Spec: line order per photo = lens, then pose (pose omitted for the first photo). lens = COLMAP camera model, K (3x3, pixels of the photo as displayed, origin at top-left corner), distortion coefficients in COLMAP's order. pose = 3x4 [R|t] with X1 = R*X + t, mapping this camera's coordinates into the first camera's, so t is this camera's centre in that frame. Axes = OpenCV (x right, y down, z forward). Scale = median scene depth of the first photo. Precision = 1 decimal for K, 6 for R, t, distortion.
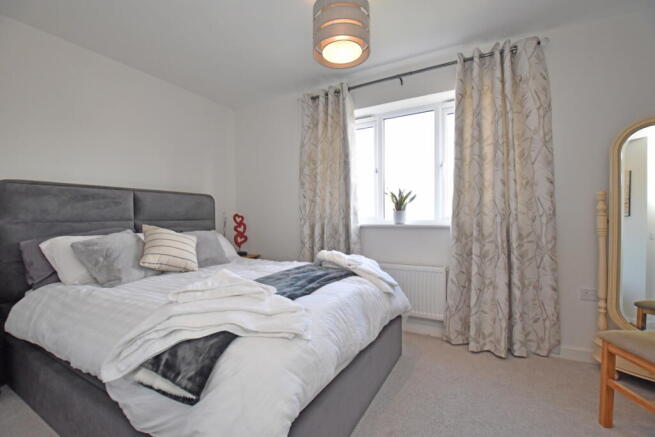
lens RADIAL K [[288.9, 0, 330.4], [0, 288.9, 218.6], [0, 0, 1]] dist [-0.005408, -0.008942]
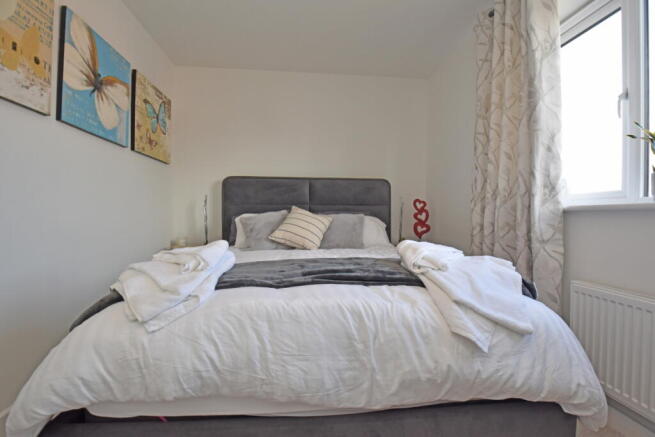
lens RADIAL K [[288.9, 0, 326.7], [0, 288.9, 218.7], [0, 0, 1]] dist [-0.005408, -0.008942]
pose [[0.533470, 0.017755, -0.845633, 0.304295], [-0.012076, 0.999838, 0.013374, 0.040379], [0.845733, 0.003077, 0.533597, 0.363404]]
